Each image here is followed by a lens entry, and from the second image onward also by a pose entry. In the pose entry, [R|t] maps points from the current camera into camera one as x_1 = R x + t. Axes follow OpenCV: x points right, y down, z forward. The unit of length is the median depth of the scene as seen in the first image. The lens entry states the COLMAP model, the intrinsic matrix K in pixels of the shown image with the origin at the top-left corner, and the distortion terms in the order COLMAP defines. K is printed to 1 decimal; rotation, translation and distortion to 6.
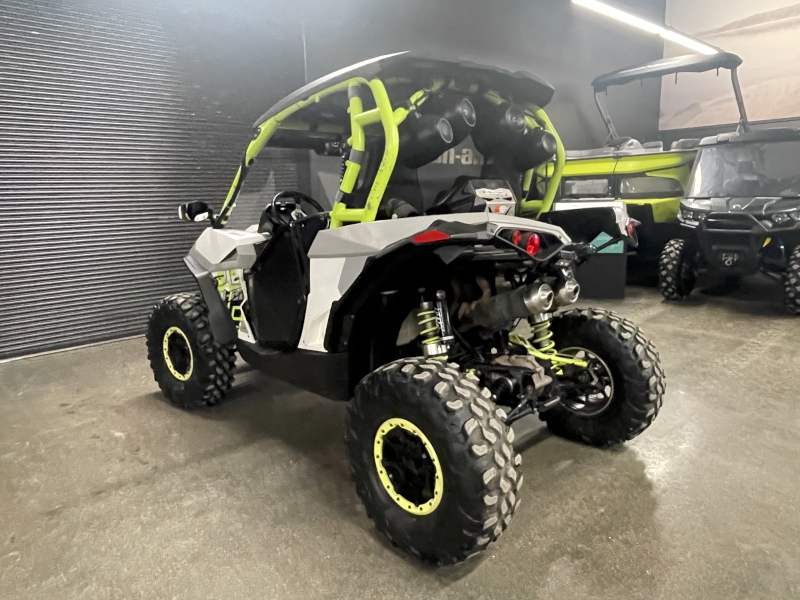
lens RADIAL K [[540.2, 0, 396.2], [0, 540.2, 300.1], [0, 0, 1]] dist [-0.005191, -0.001011]
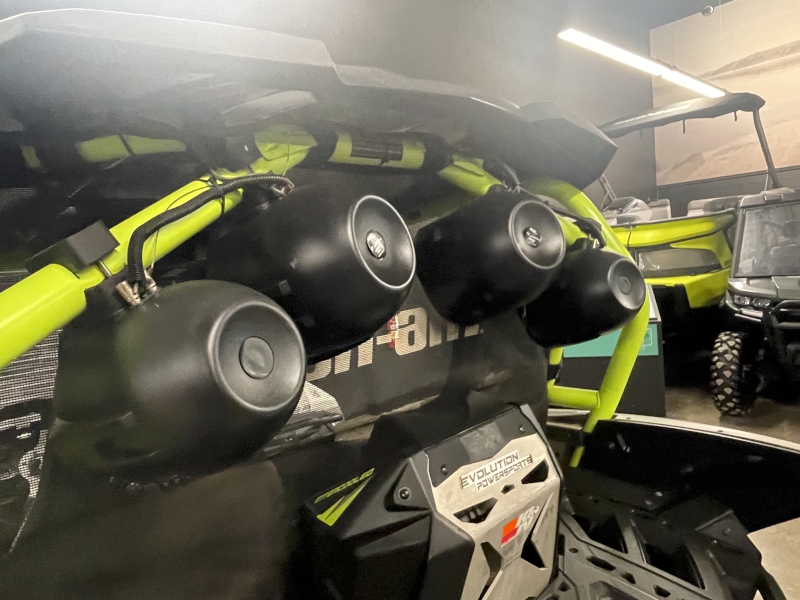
lens RADIAL K [[540.2, 0, 396.2], [0, 540.2, 300.1], [0, 0, 1]] dist [-0.005191, -0.001011]
pose [[0.997751, -0.061800, 0.025957, 0.048986], [0.064272, 0.991996, -0.108691, -0.107494], [-0.019032, 0.110114, 0.993737, 0.271444]]
